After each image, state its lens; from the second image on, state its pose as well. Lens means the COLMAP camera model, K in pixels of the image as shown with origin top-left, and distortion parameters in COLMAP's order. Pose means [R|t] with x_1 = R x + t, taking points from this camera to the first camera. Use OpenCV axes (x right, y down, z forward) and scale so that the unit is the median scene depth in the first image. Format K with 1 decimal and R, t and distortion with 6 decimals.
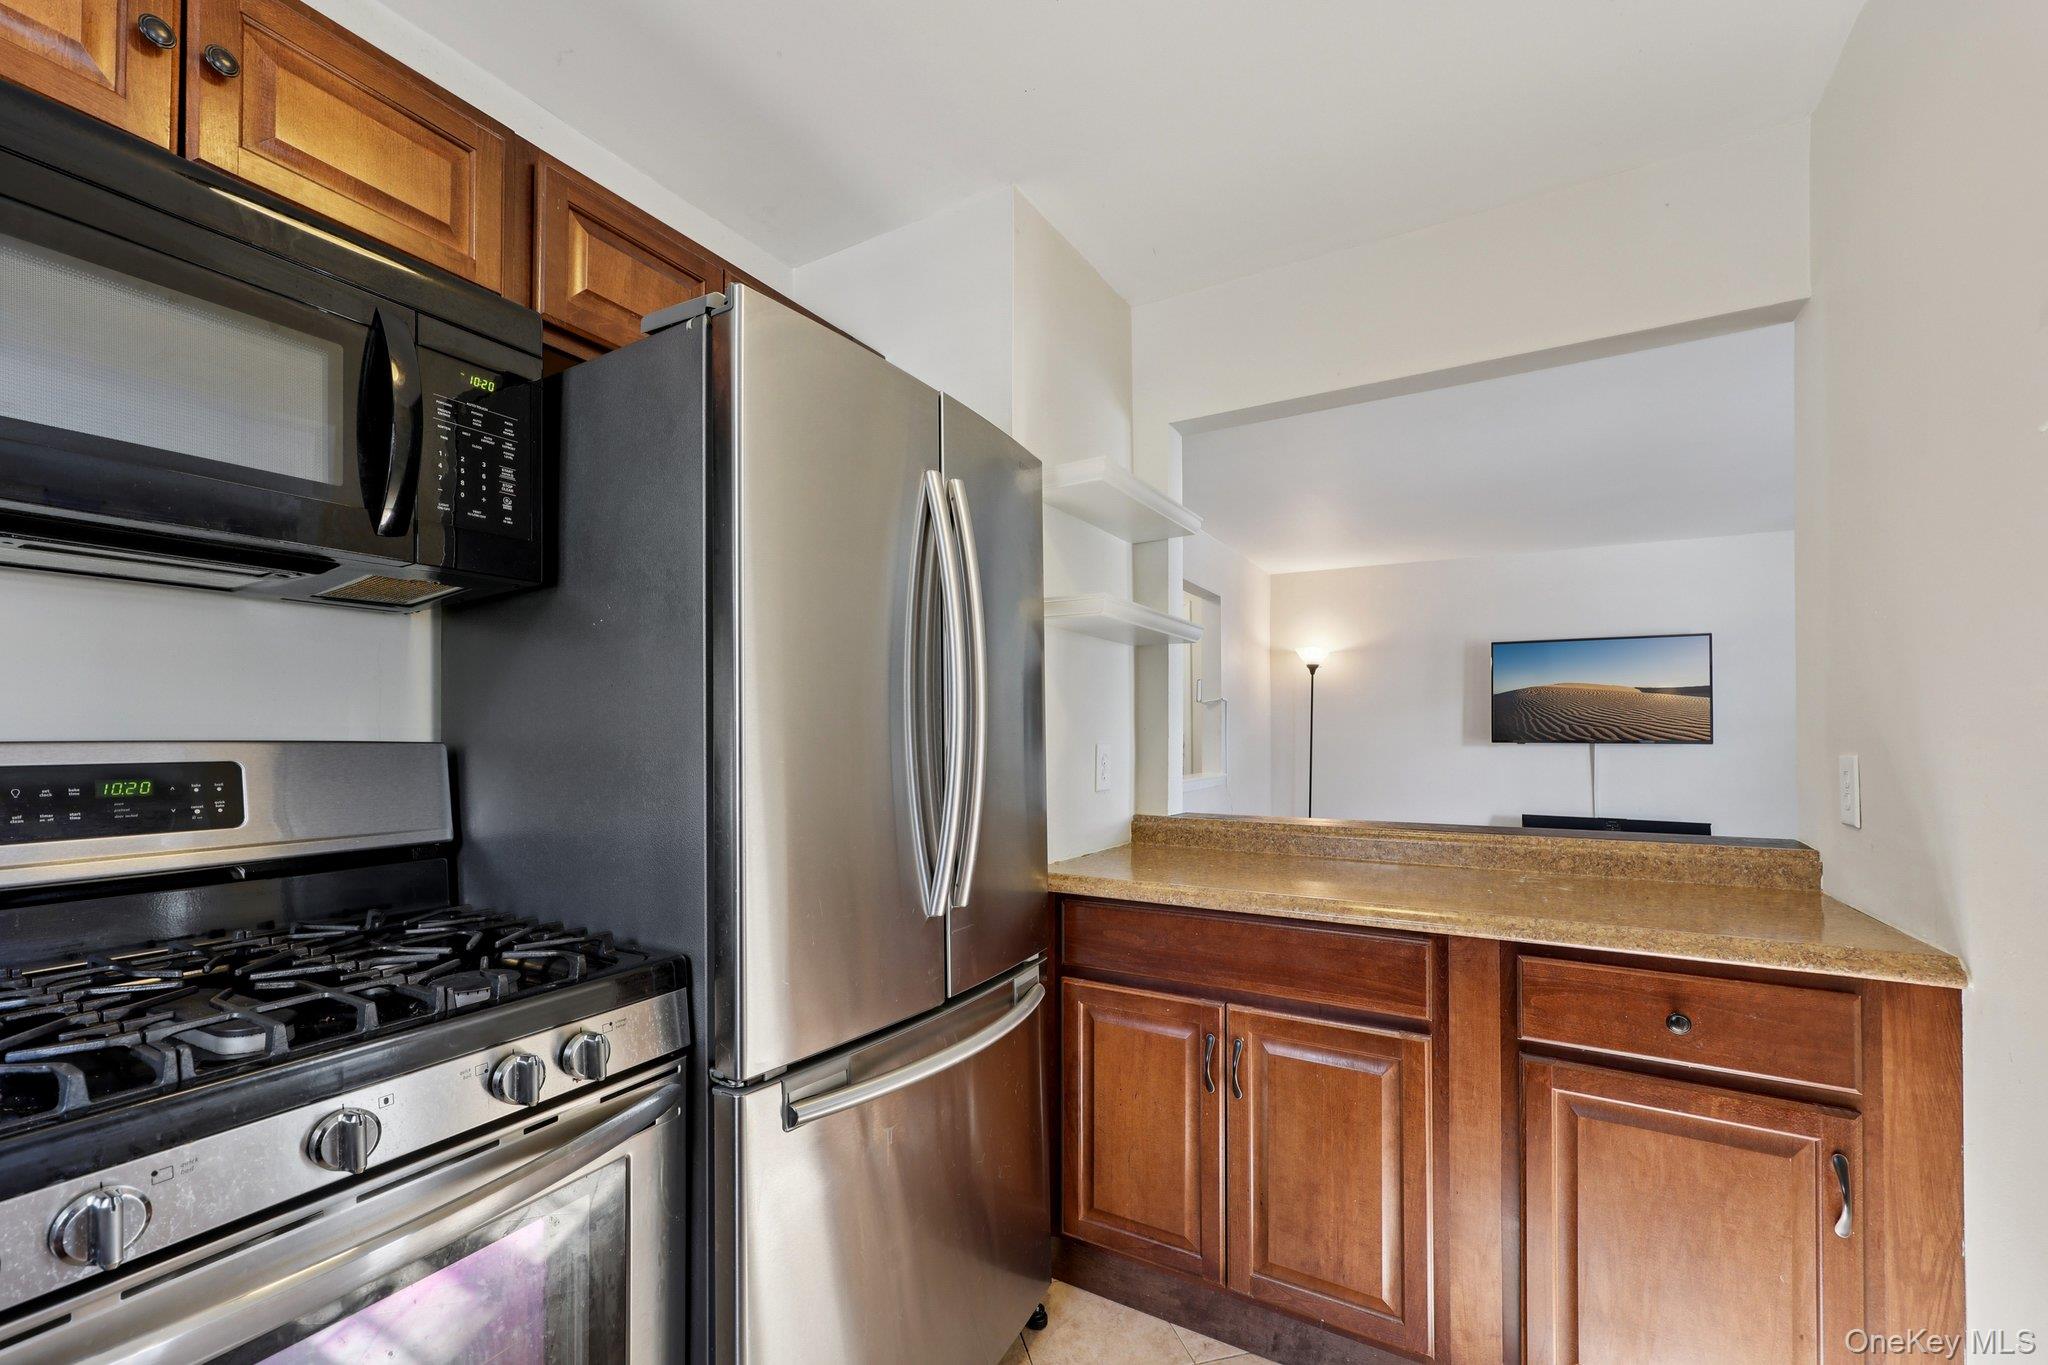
lens RADIAL K [[840.0, 0, 1019.0], [0, 840.0, 728.4], [0, 0, 1]] dist [0.000070, 0.000783]
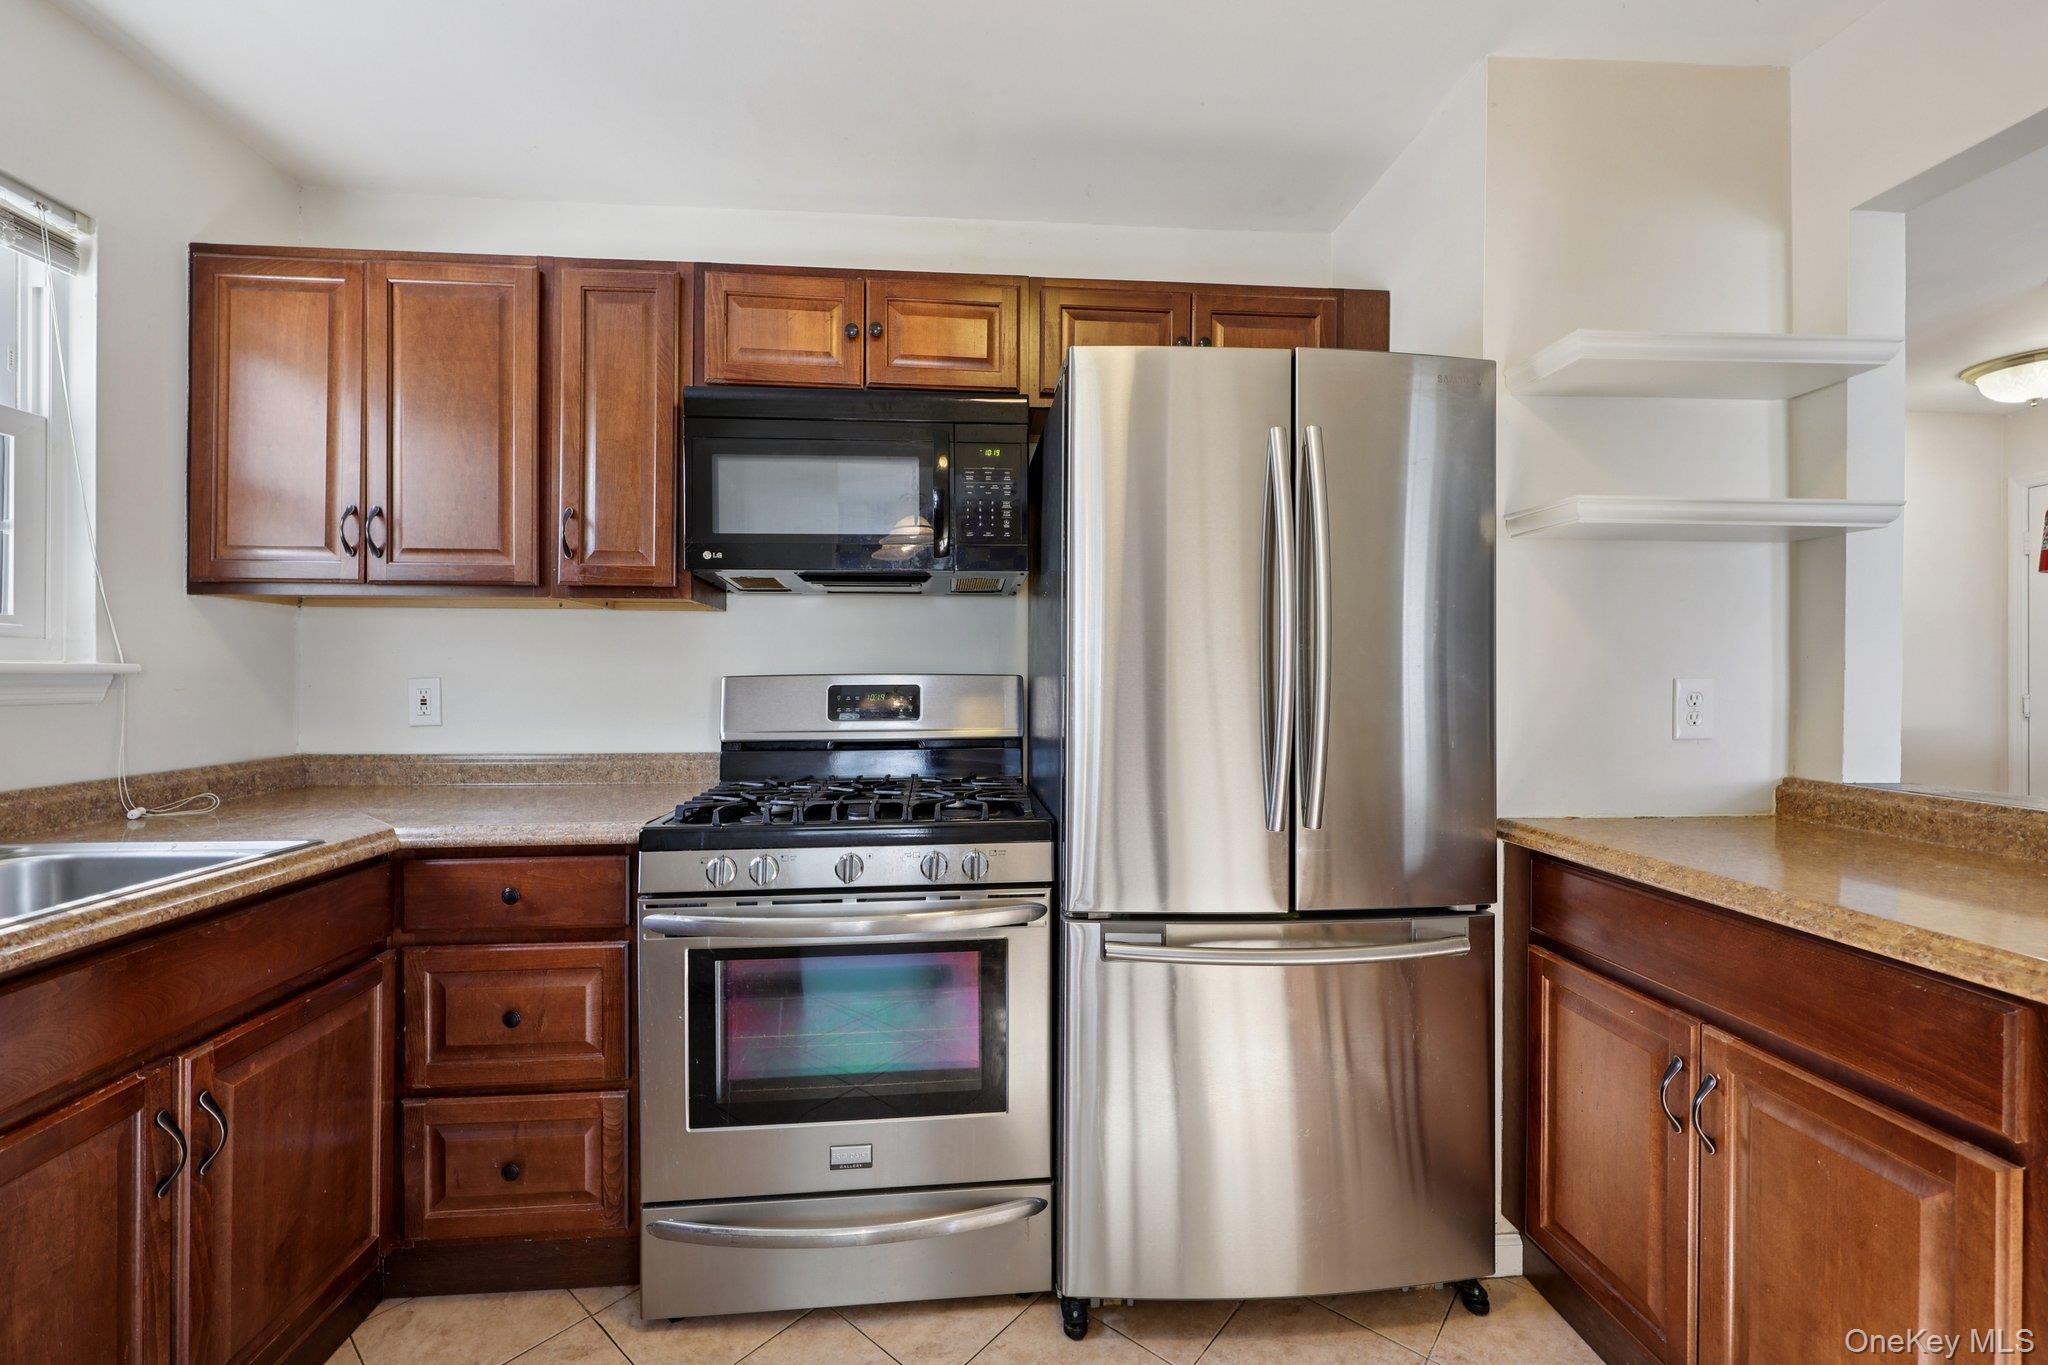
lens RADIAL K [[840.0, 0, 1013.1], [0, 840.0, 673.9], [0, 0, 1]] dist [0.000070, 0.000783]
pose [[0.573043, -0.001118, -0.819524, 0.558099], [0.011024, 0.999919, 0.006344, 0.004669], [0.819451, -0.012670, 0.573009, 0.078376]]
